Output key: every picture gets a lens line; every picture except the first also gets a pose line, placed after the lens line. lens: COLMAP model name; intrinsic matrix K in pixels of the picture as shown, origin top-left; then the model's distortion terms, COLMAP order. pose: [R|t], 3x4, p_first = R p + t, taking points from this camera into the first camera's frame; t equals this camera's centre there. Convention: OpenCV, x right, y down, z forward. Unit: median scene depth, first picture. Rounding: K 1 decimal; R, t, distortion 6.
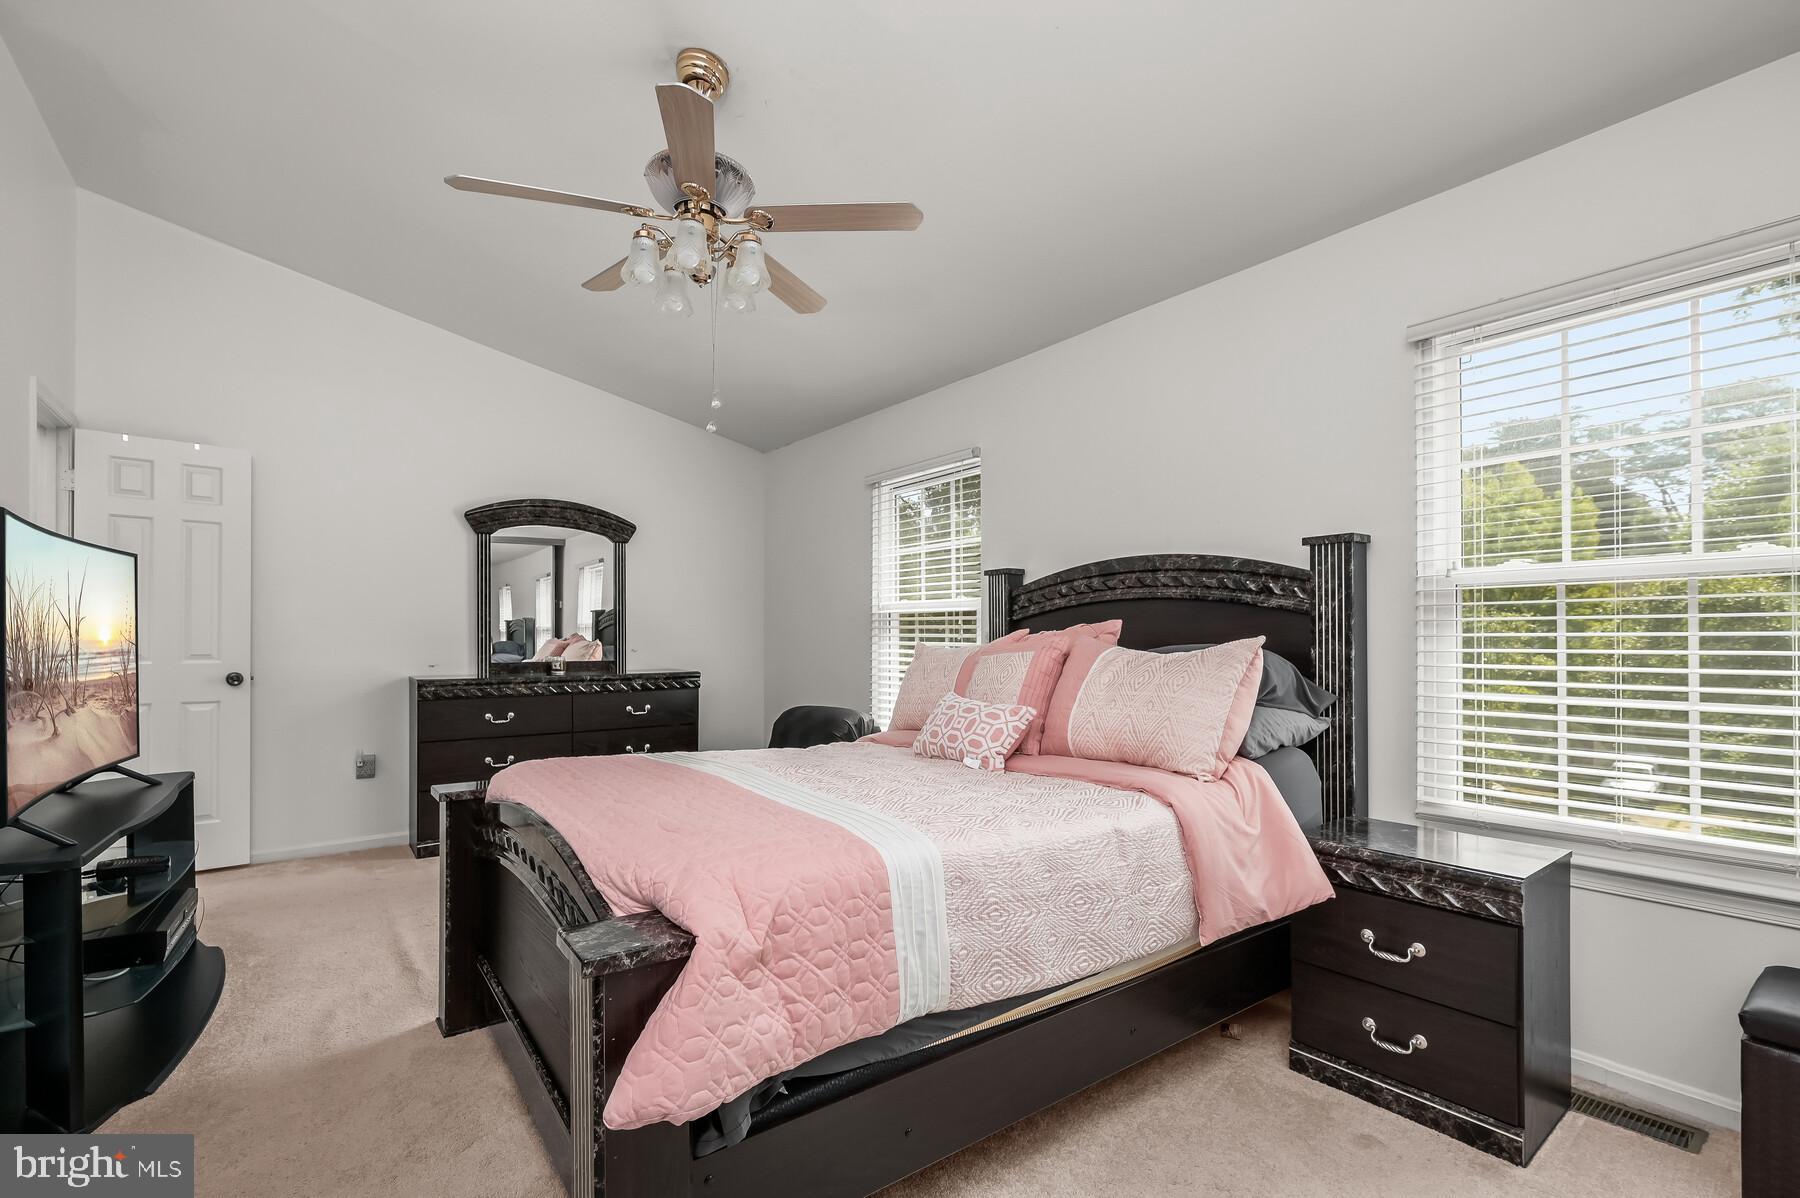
lens RADIAL K [[812.9, 0, 922.0], [0, 812.9, 633.8], [0, 0, 1]] dist [-0.000645, 0.000789]
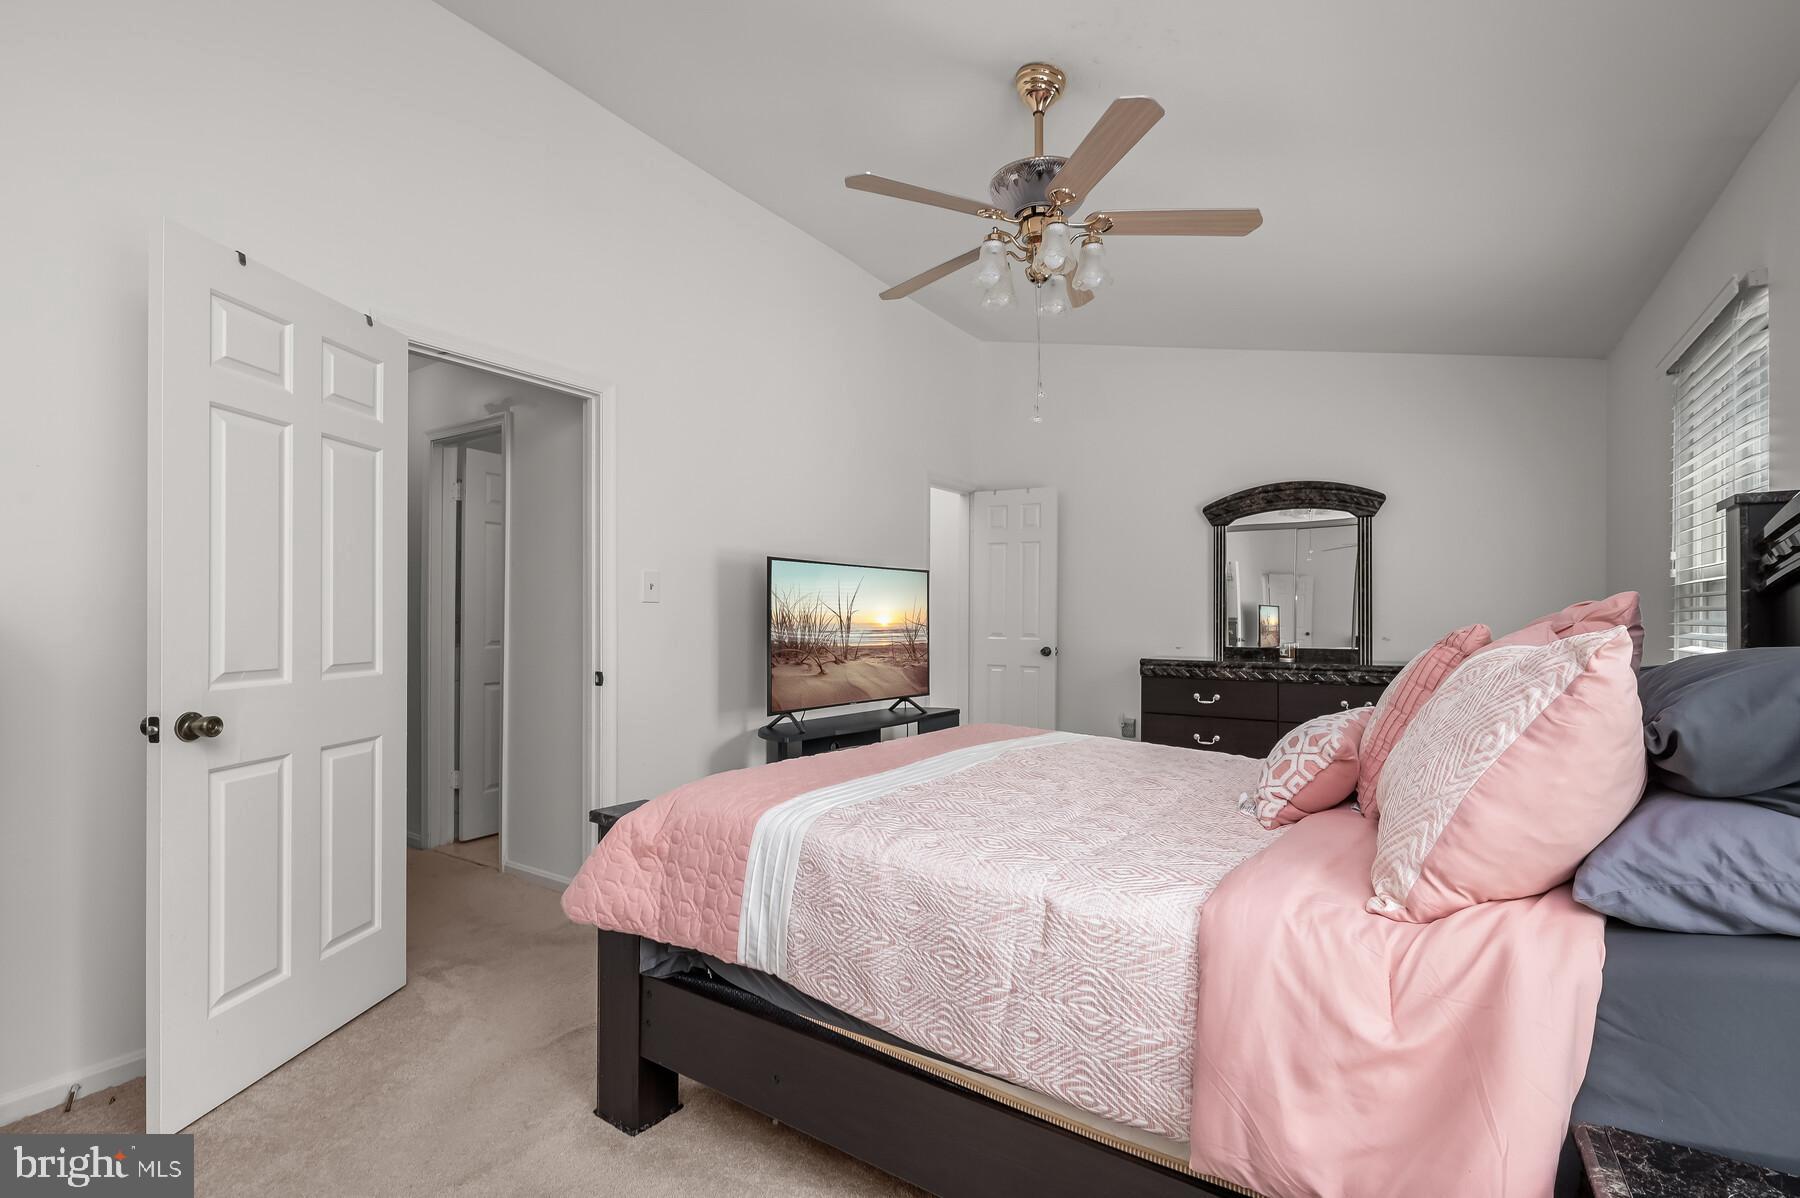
lens RADIAL K [[812.9, 0, 889.2], [0, 812.9, 611.0], [0, 0, 1]] dist [-0.000645, 0.000789]
pose [[0.309869, -0.009693, -0.950730, 0.496074], [0.000145, 0.999949, -0.010147, -0.000351], [0.950779, 0.003007, 0.309855, 0.374308]]
